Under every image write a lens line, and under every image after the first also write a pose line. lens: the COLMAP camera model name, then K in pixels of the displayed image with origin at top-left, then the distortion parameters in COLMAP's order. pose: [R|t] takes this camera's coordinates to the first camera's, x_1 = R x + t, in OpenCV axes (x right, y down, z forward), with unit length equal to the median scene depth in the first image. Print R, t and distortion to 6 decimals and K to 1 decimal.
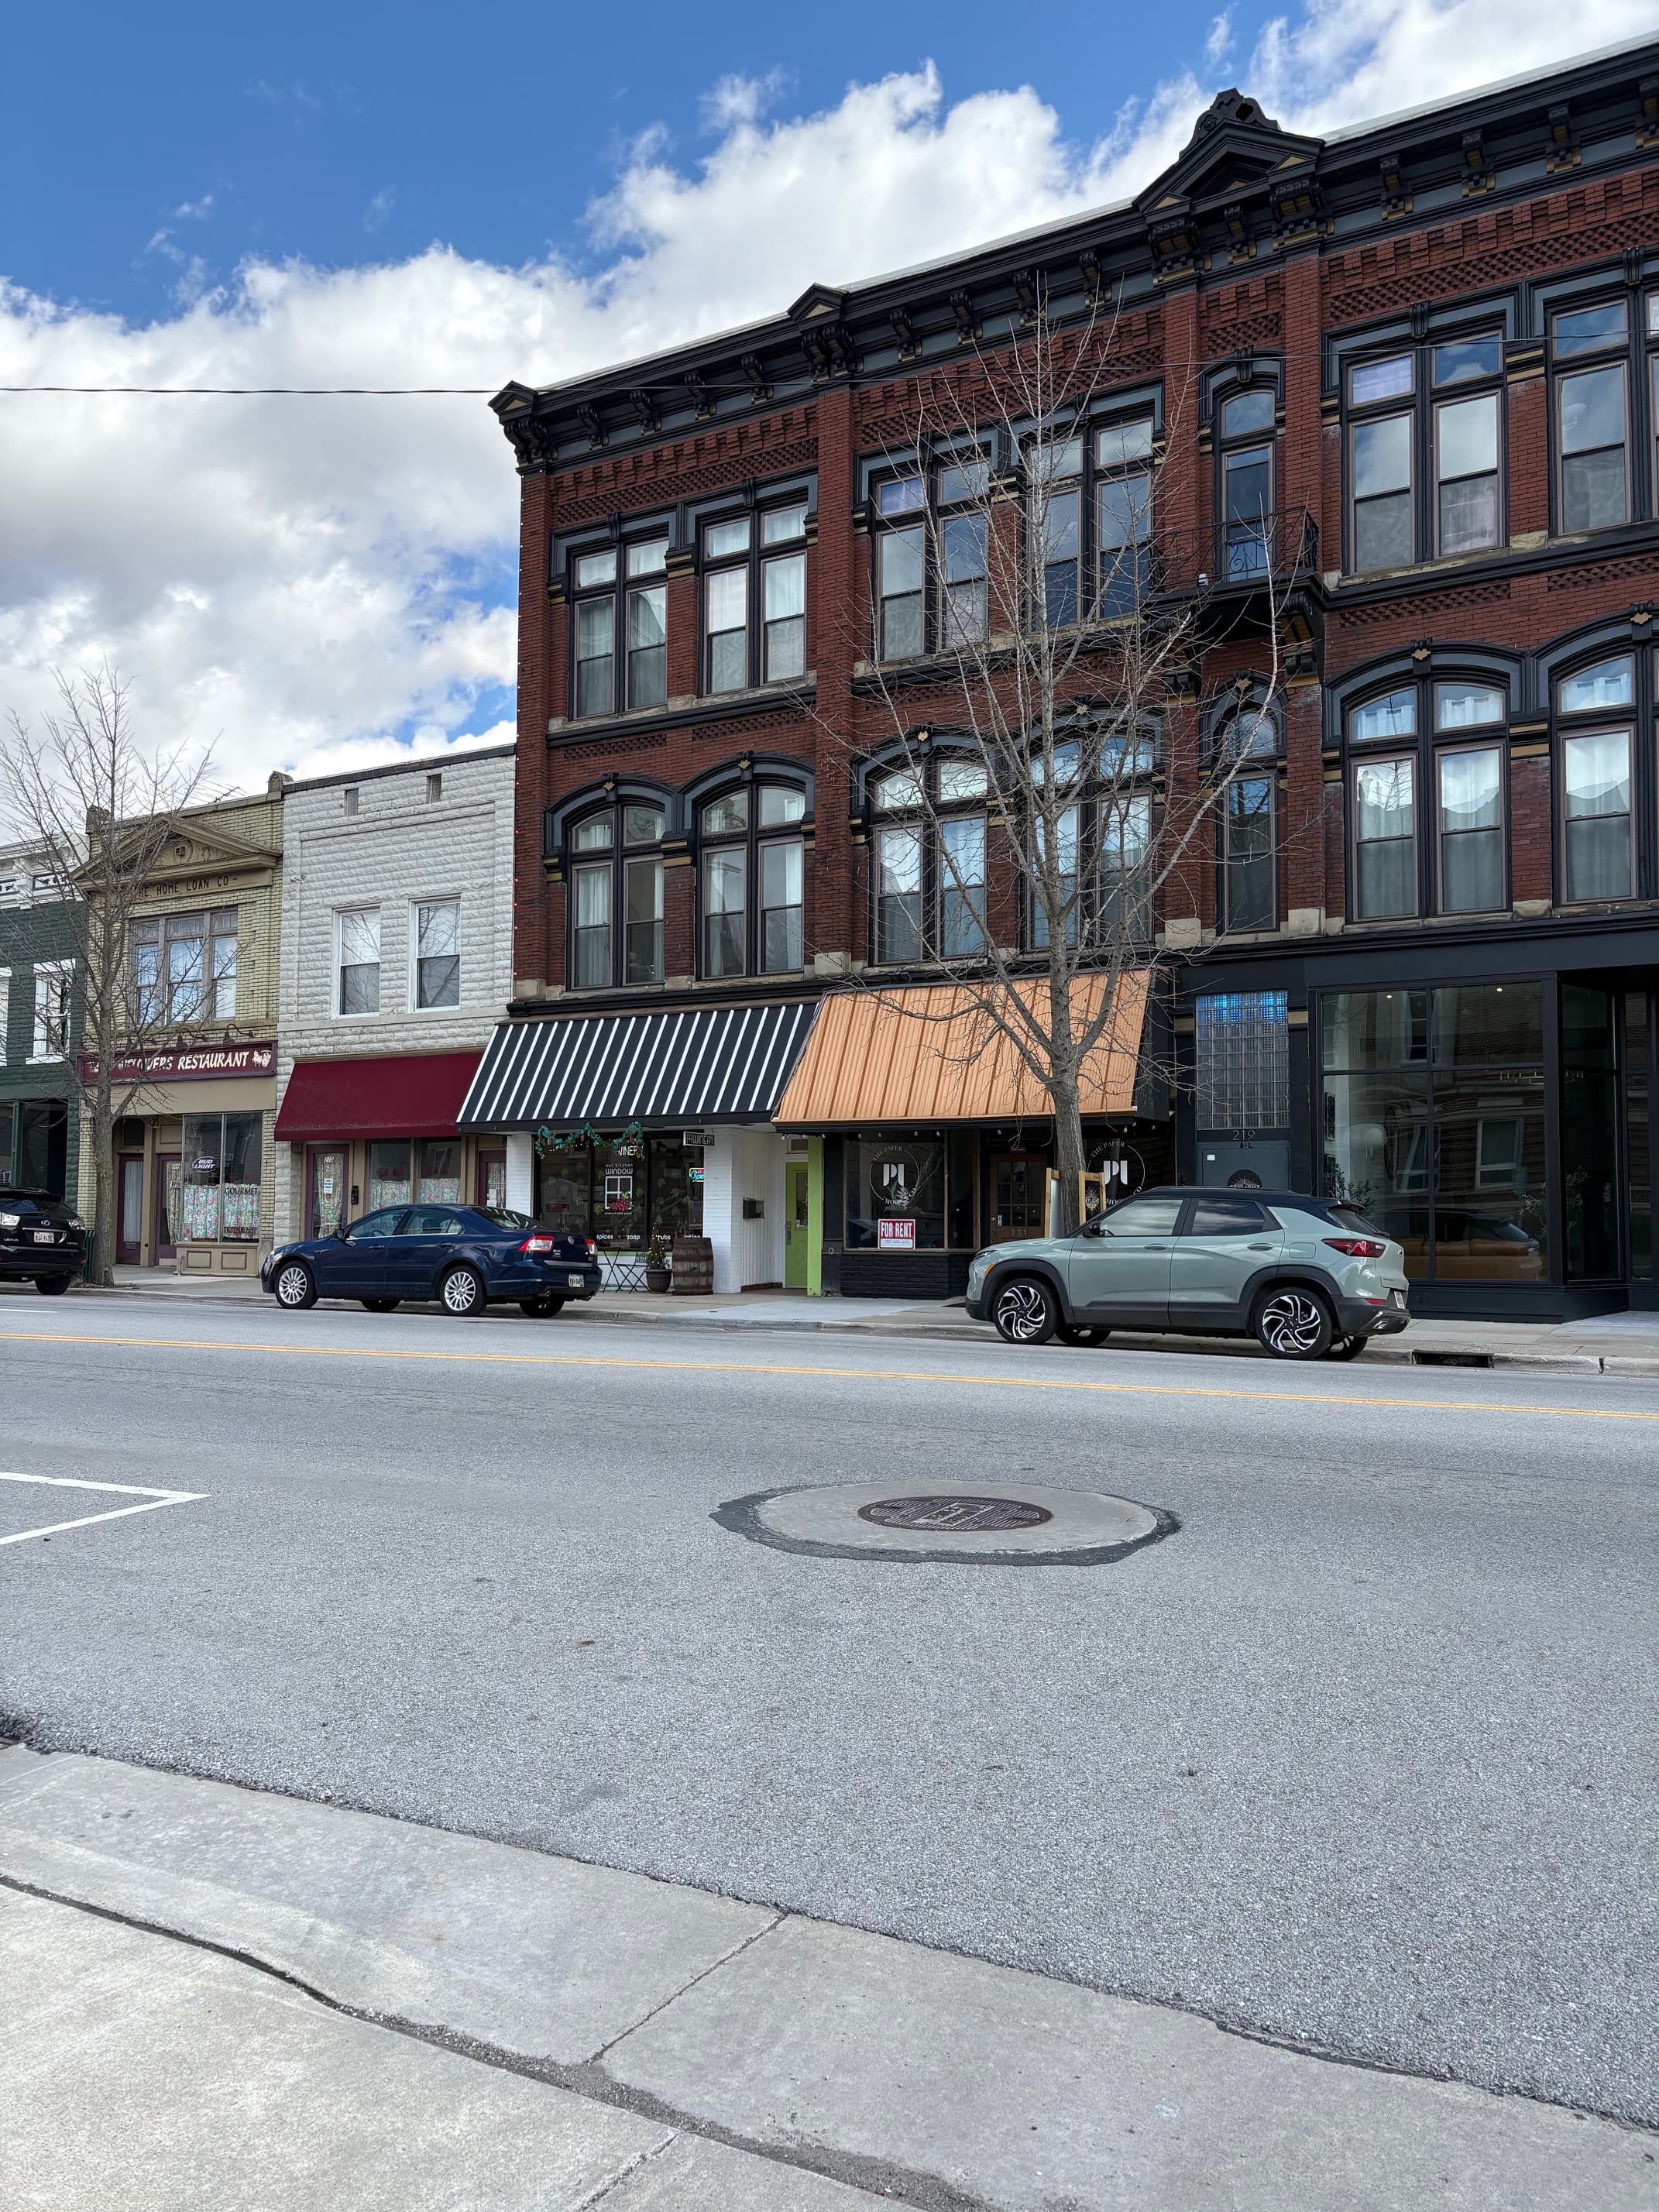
lens RADIAL K [[1599.3, 0, 853.4], [0, 1599.3, 1131.9], [0, 0, 1]] dist [0.040620, -0.047228]
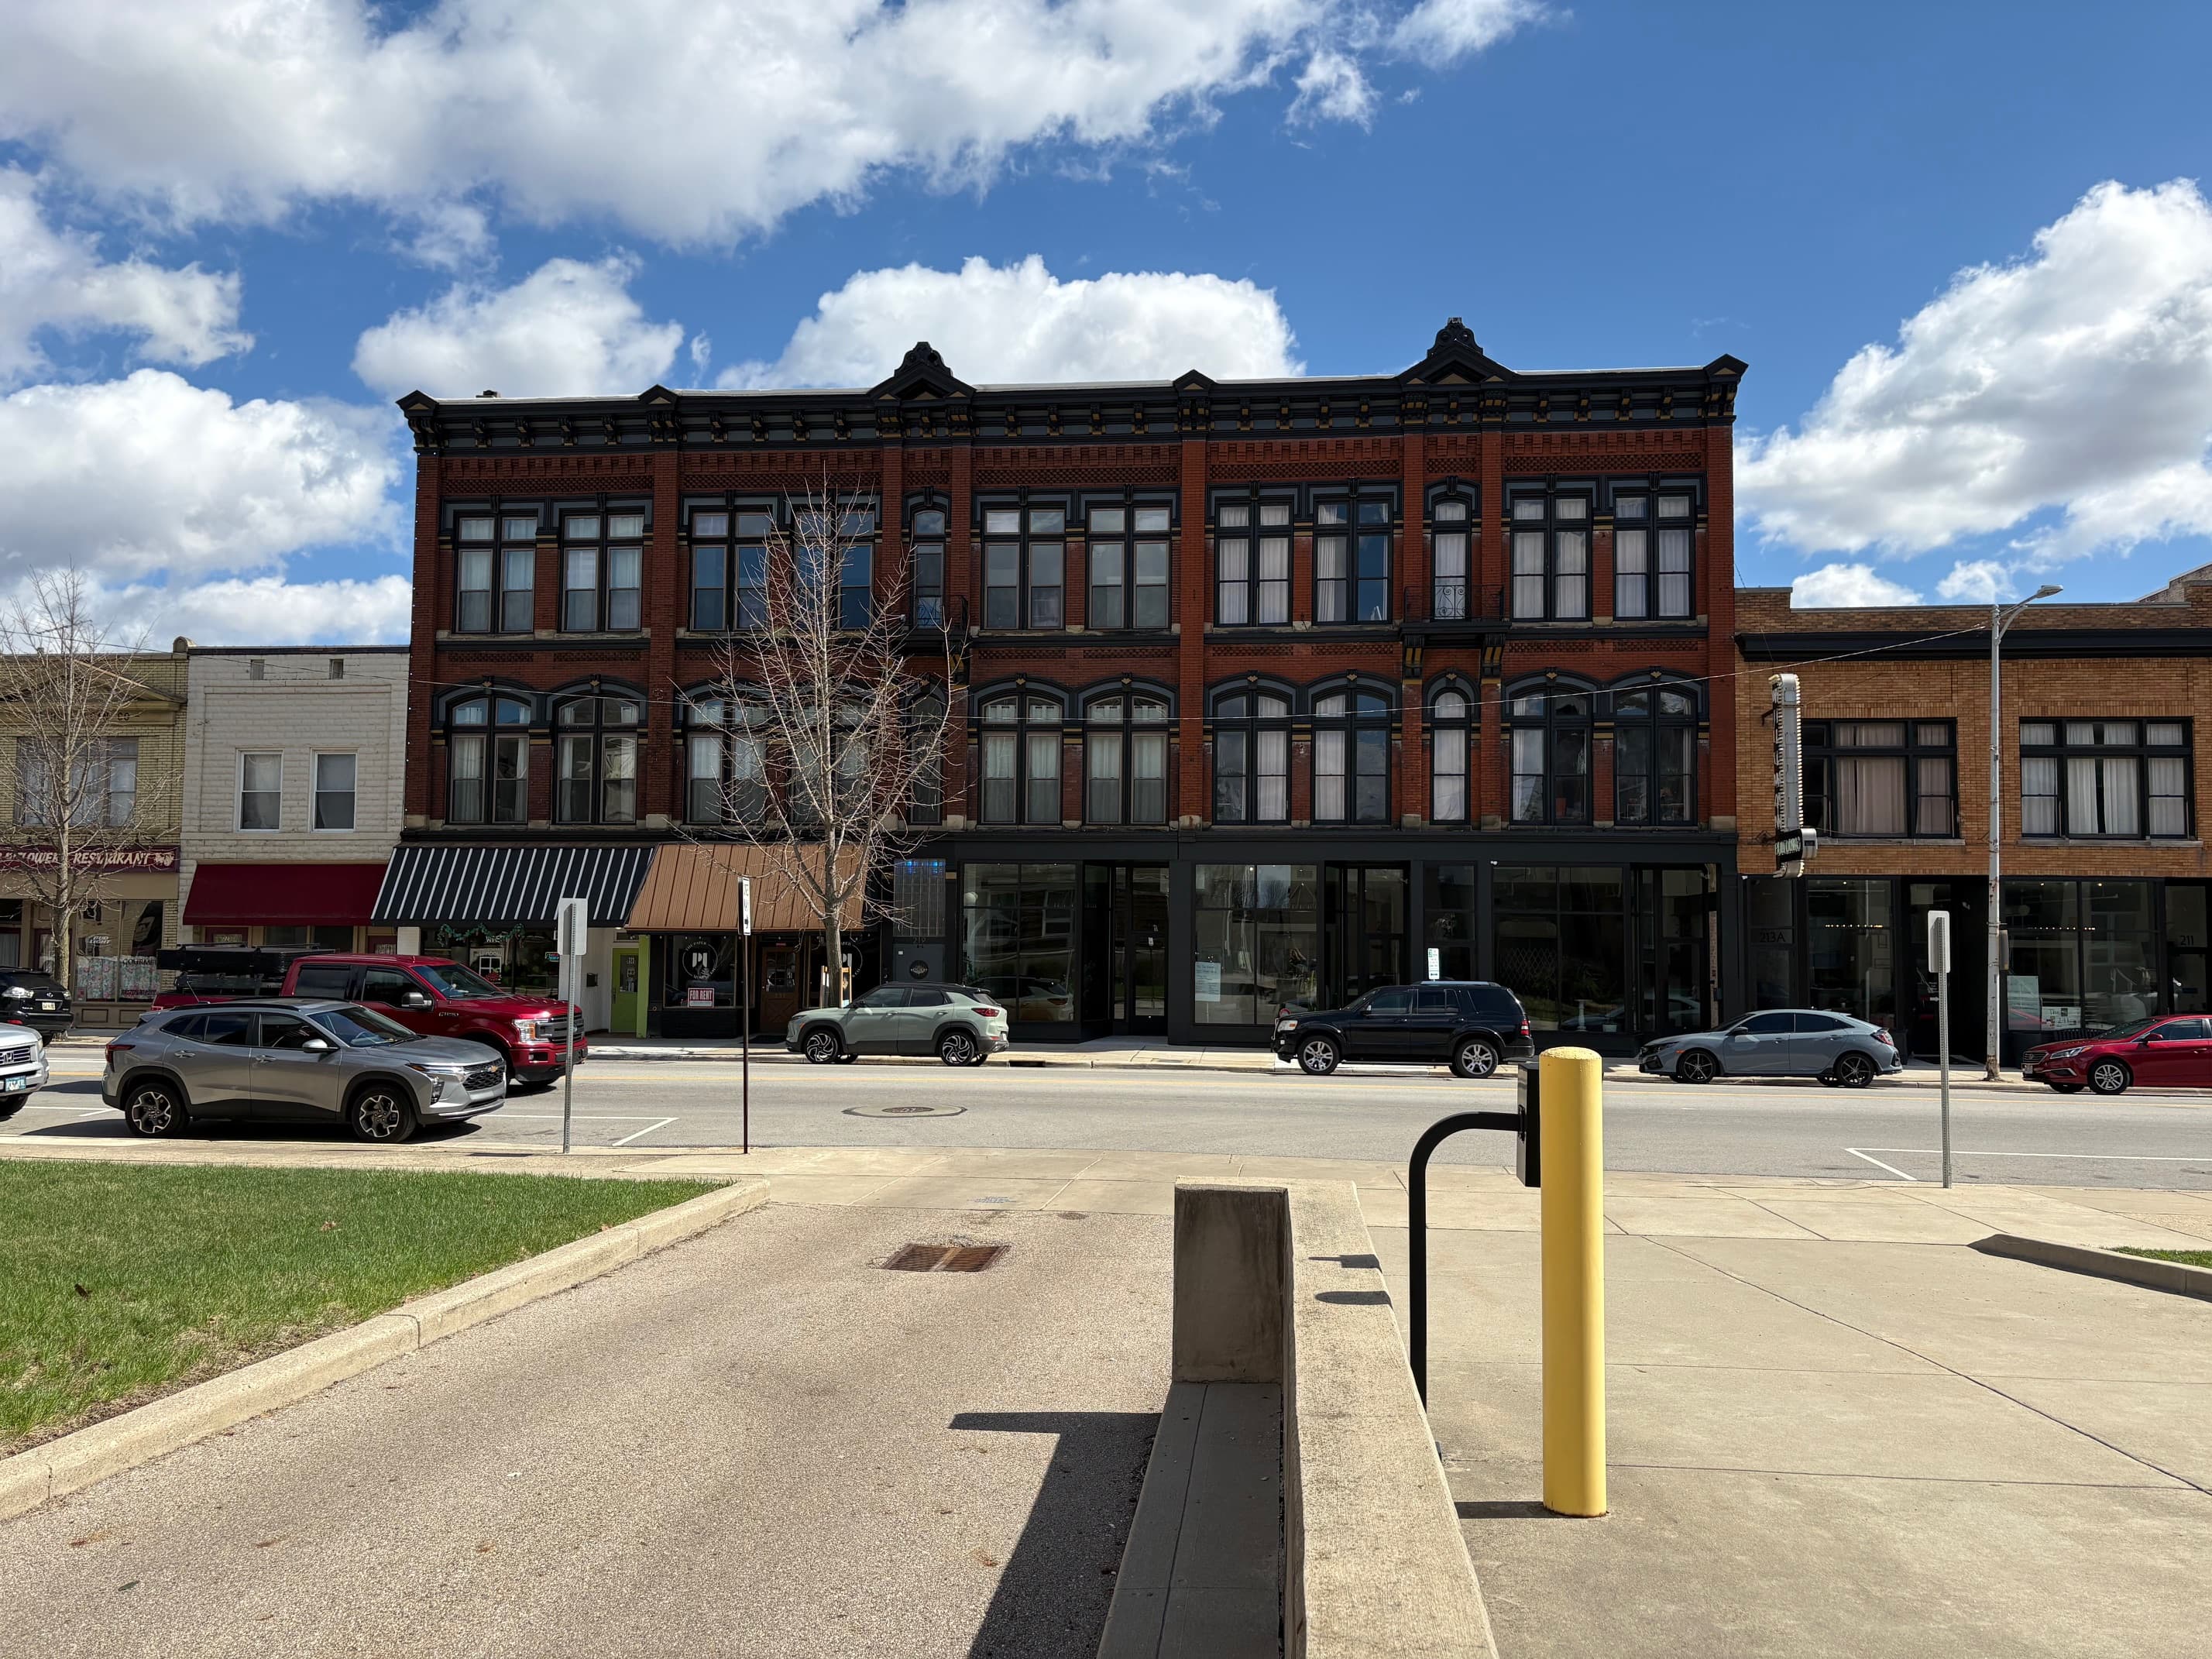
lens RADIAL K [[1599.3, 0, 1097.4], [0, 1599.3, 836.6], [0, 0, 1]] dist [0.040620, -0.047228]
pose [[0.919614, 0.028159, 0.391813, -0.214573], [-0.025613, 0.999603, -0.011724, -0.077677], [-0.391988, 0.000746, 0.919970, -0.553621]]
